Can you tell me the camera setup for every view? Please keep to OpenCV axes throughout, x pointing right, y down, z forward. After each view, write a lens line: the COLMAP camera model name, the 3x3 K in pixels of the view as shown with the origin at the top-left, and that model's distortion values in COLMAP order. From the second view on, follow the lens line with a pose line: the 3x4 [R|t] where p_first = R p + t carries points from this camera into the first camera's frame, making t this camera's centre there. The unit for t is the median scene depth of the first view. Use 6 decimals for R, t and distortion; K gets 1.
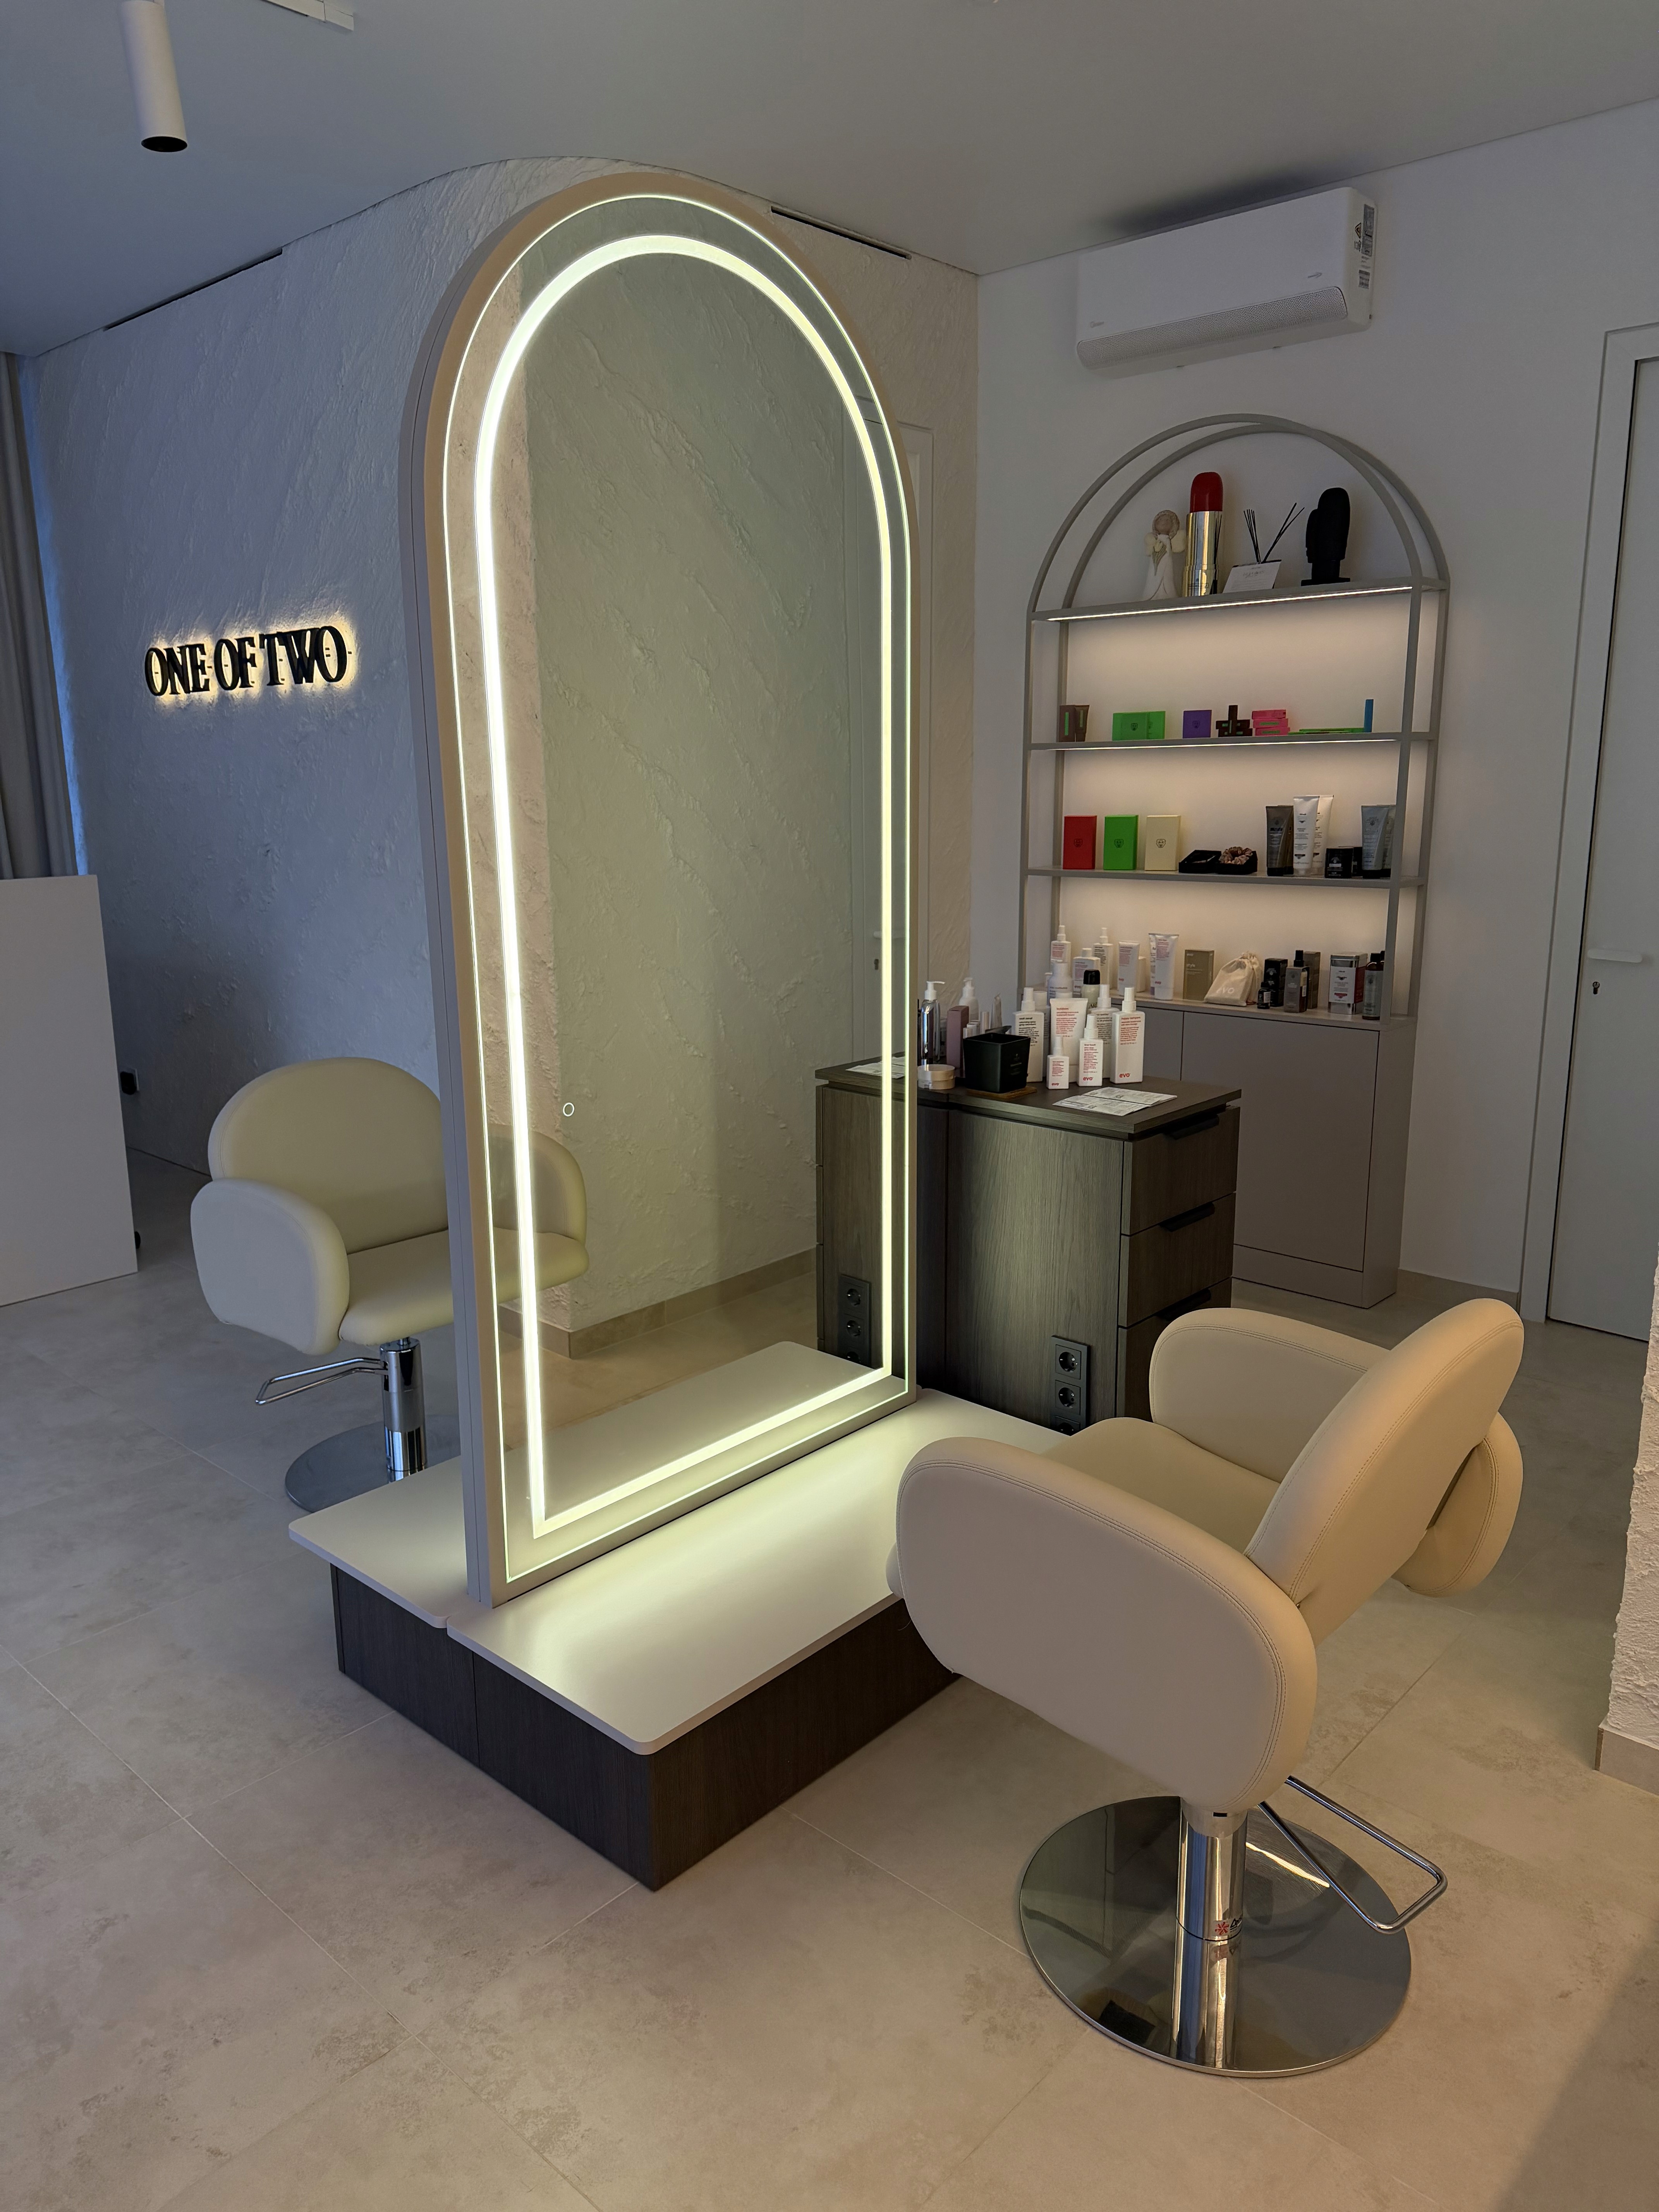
lens RADIAL K [[1534.7, 0, 829.5], [0, 1534.7, 1106.0], [0, 0, 1]] dist [-0.000671, -0.000295]
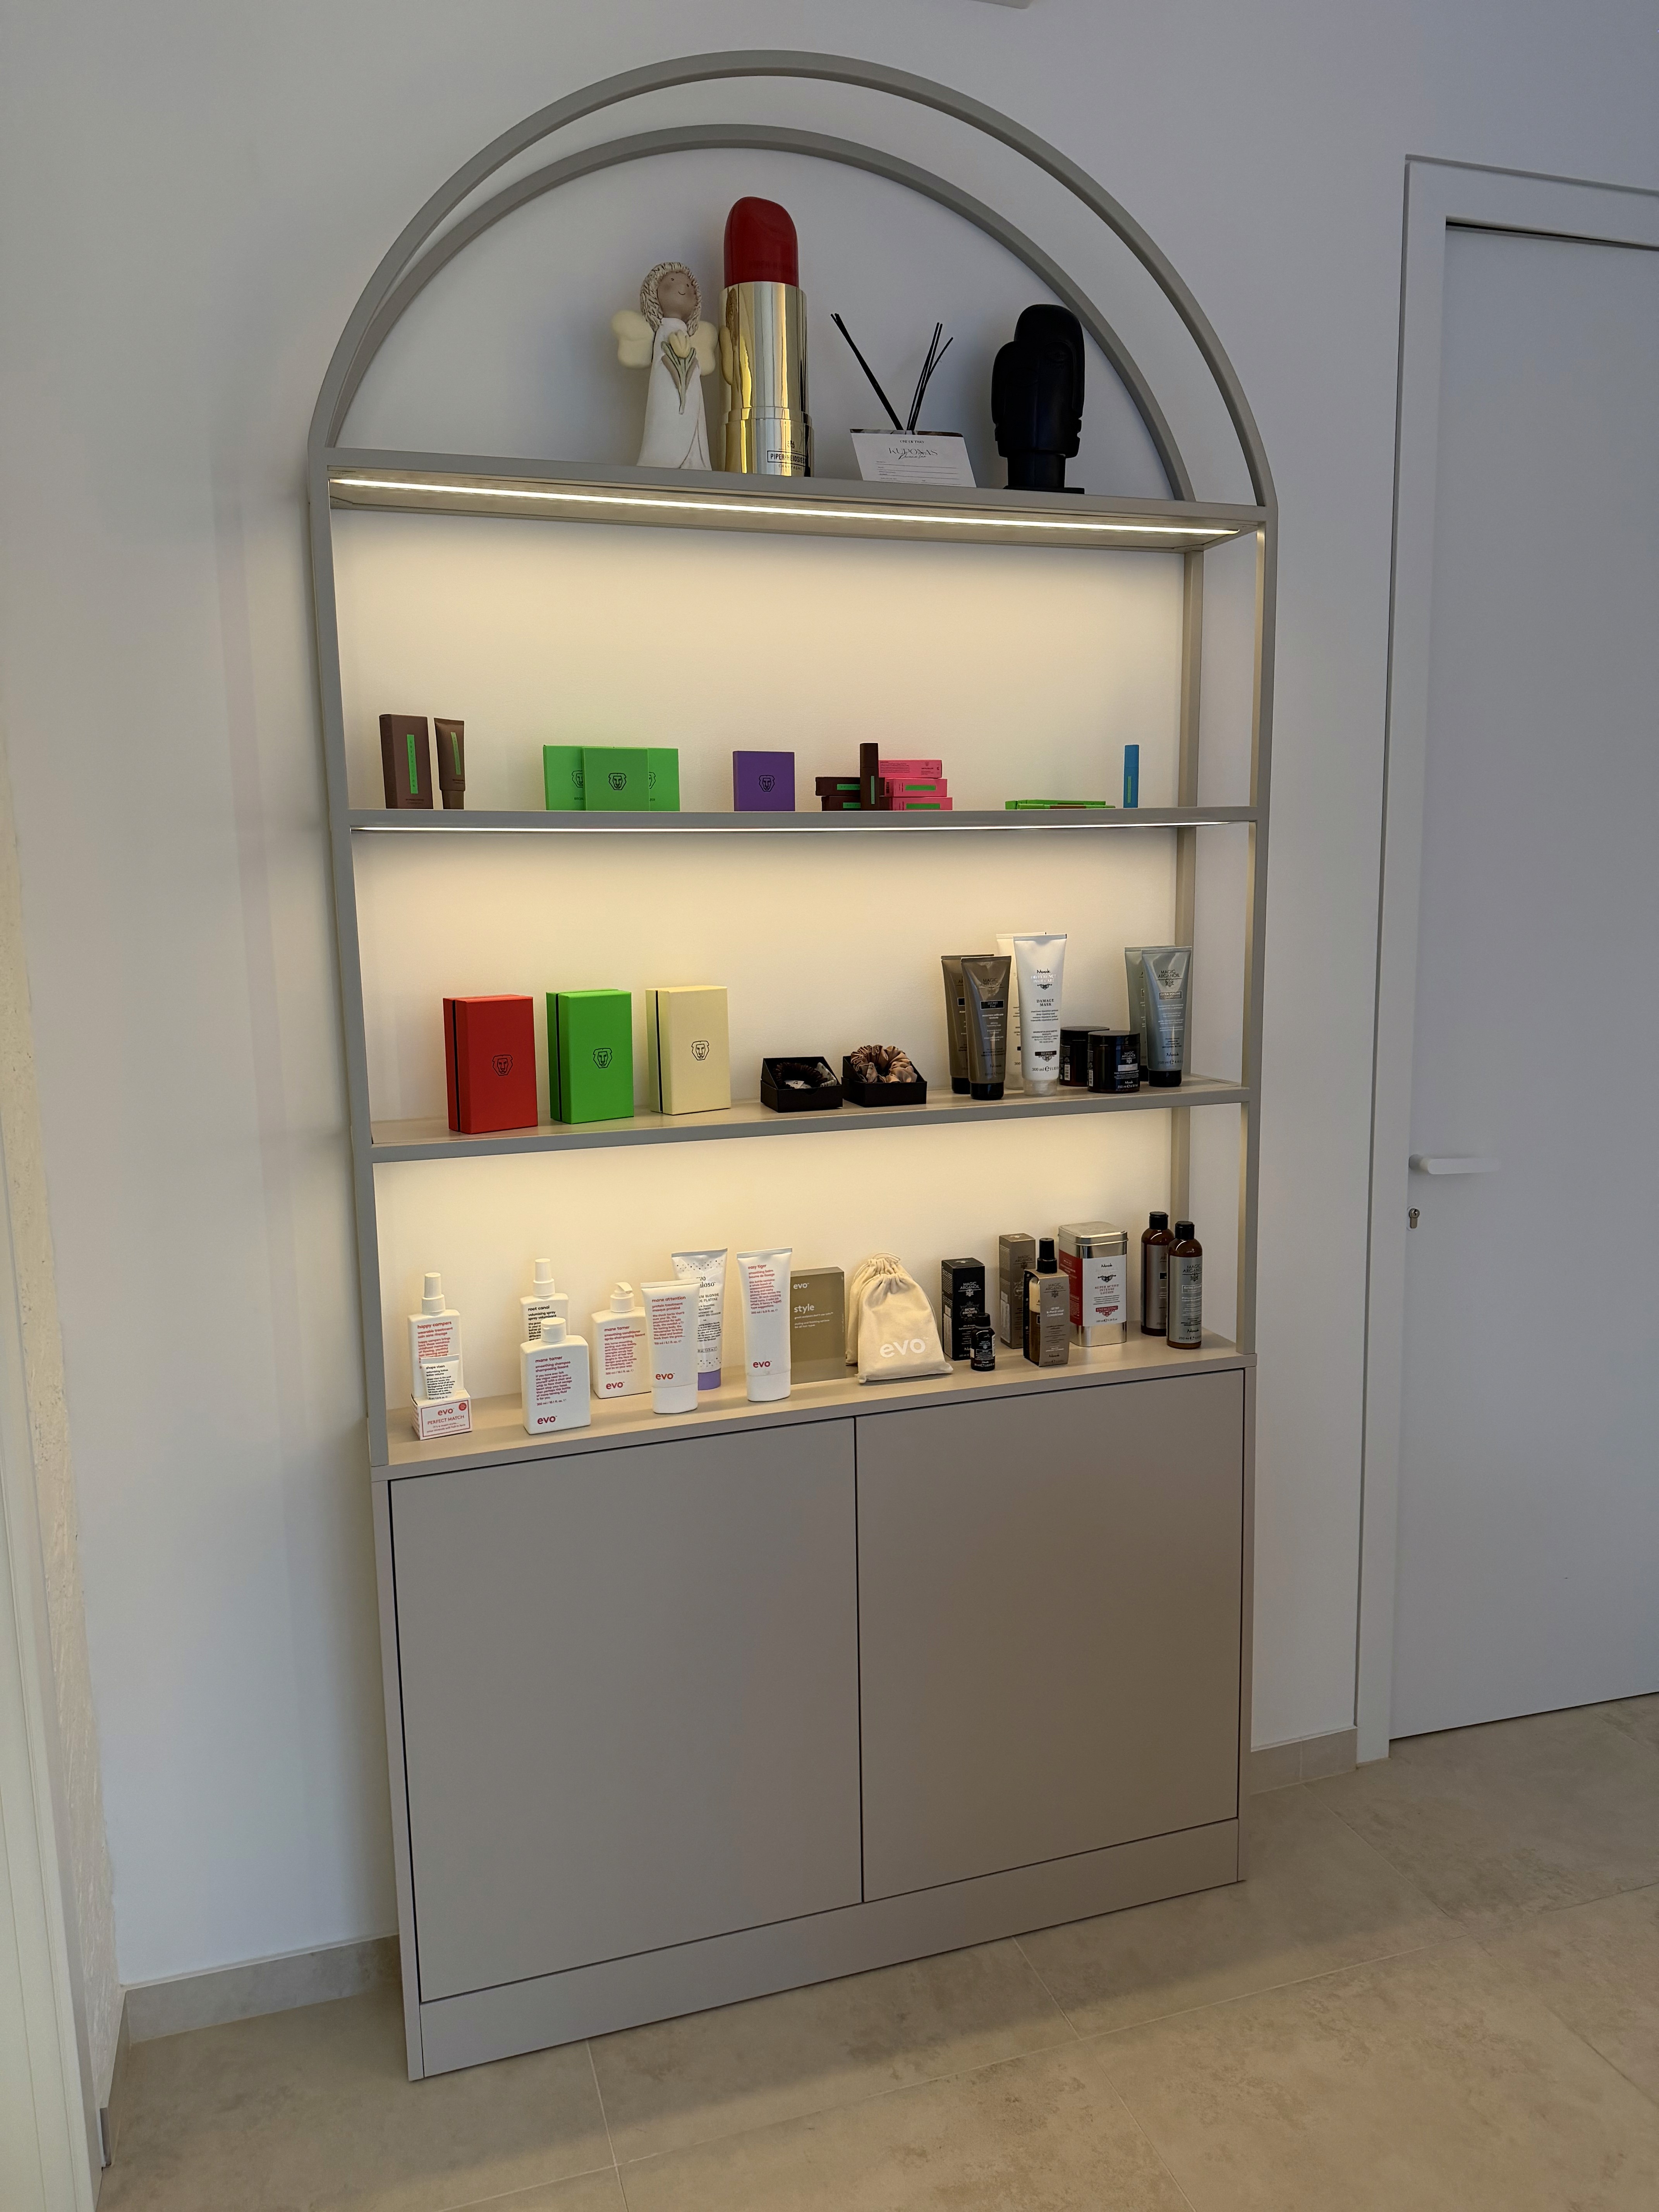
lens RADIAL K [[1533.3, 0, 829.5], [0, 1533.3, 1106.0], [0, 0, 1]] dist [0.075180, -0.000317]
pose [[0.509025, -0.124730, 0.851667, -0.146368], [0.190204, 0.981285, 0.030032, -0.169131], [-0.839474, 0.146704, 0.523222, 0.776283]]
